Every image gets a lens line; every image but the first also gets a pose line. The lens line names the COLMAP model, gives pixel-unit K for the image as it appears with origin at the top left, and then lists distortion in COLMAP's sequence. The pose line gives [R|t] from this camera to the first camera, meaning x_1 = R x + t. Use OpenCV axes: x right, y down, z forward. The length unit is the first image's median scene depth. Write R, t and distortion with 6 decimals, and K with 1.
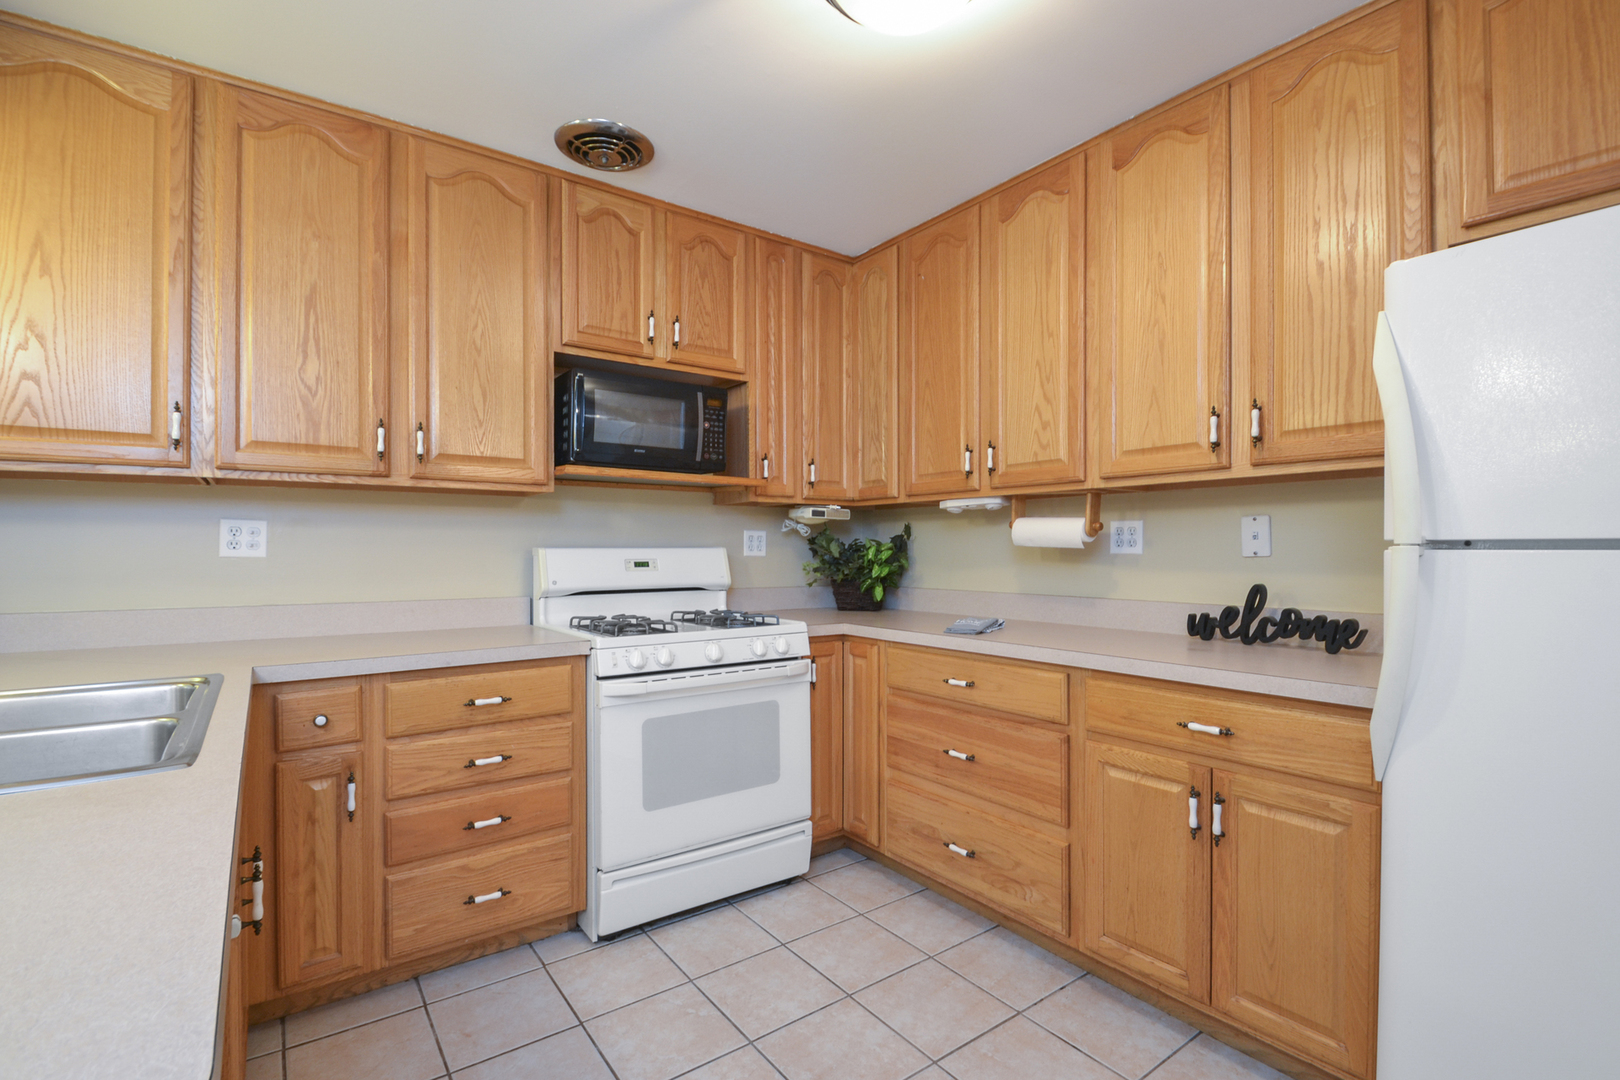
lens RADIAL K [[730.4, 0, 811.3], [0, 730.4, 550.7], [0, 0, 1]] dist [0.002097, -0.016465]
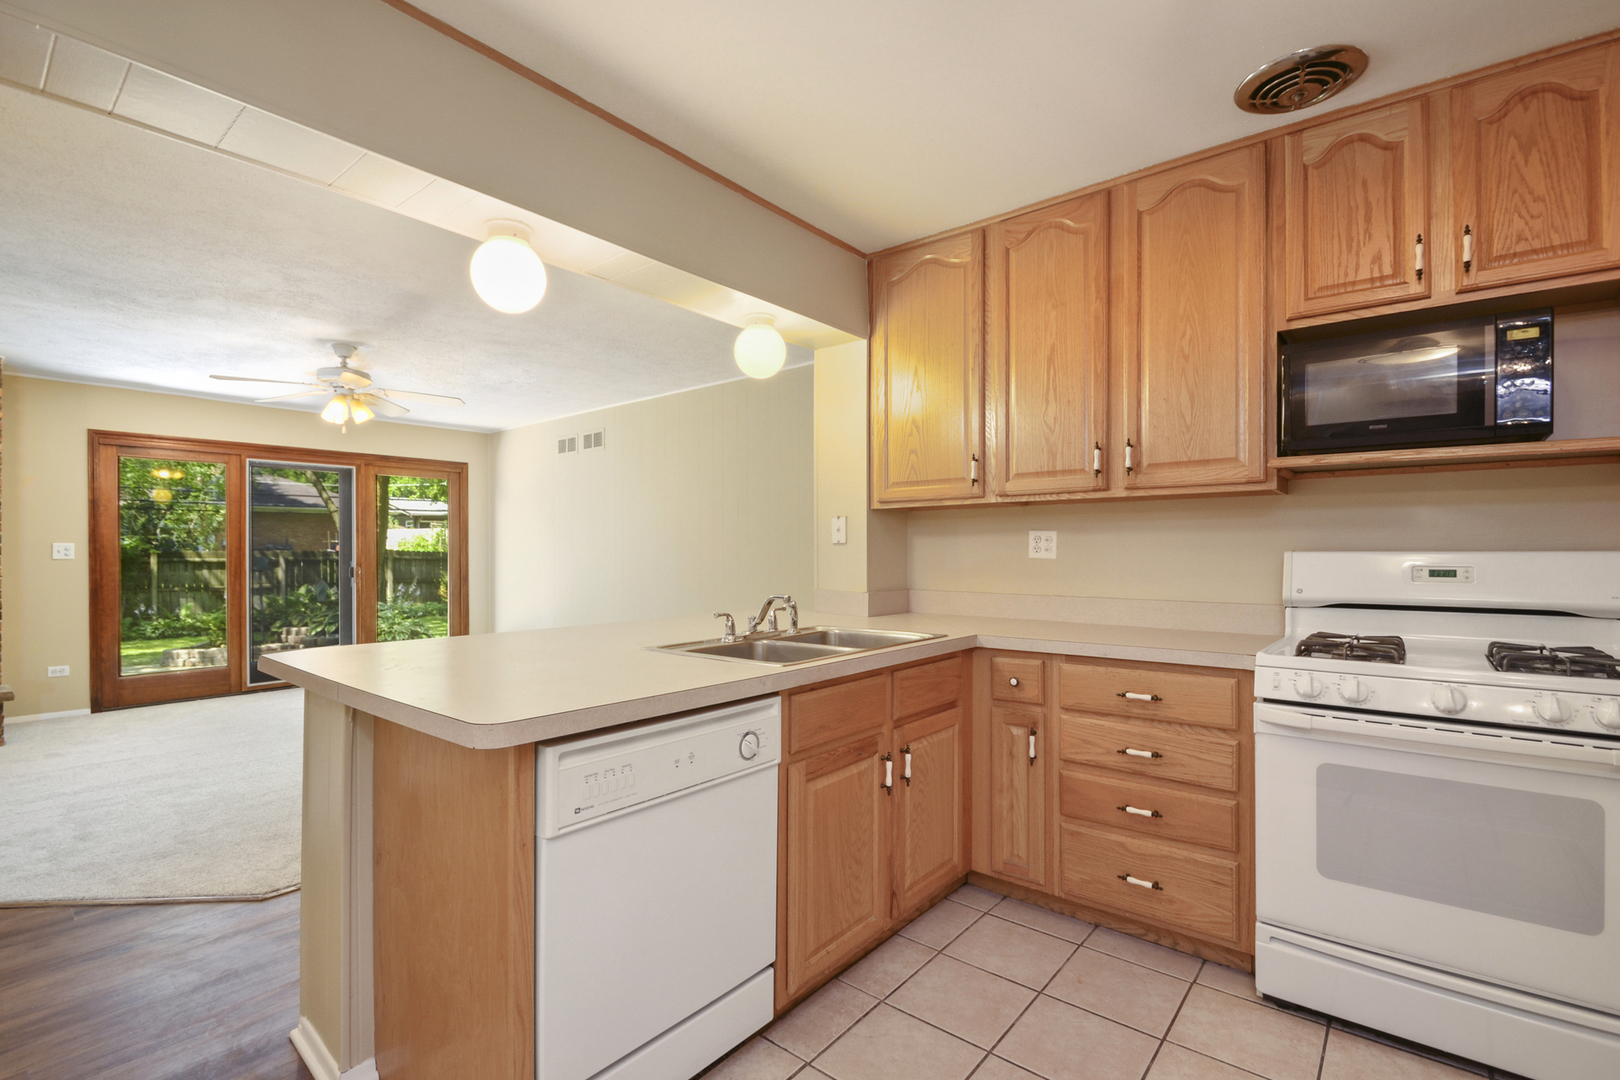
lens RADIAL K [[726.9, 0, 813.6], [0, 726.9, 555.3], [0, 0, 1]] dist [-0.001220, -0.013994]
pose [[0.240156, 0.004186, -0.970725, 0.438324], [-0.003904, 0.999987, 0.003346, 0.000355], [0.970727, 0.002987, 0.240169, 0.275437]]
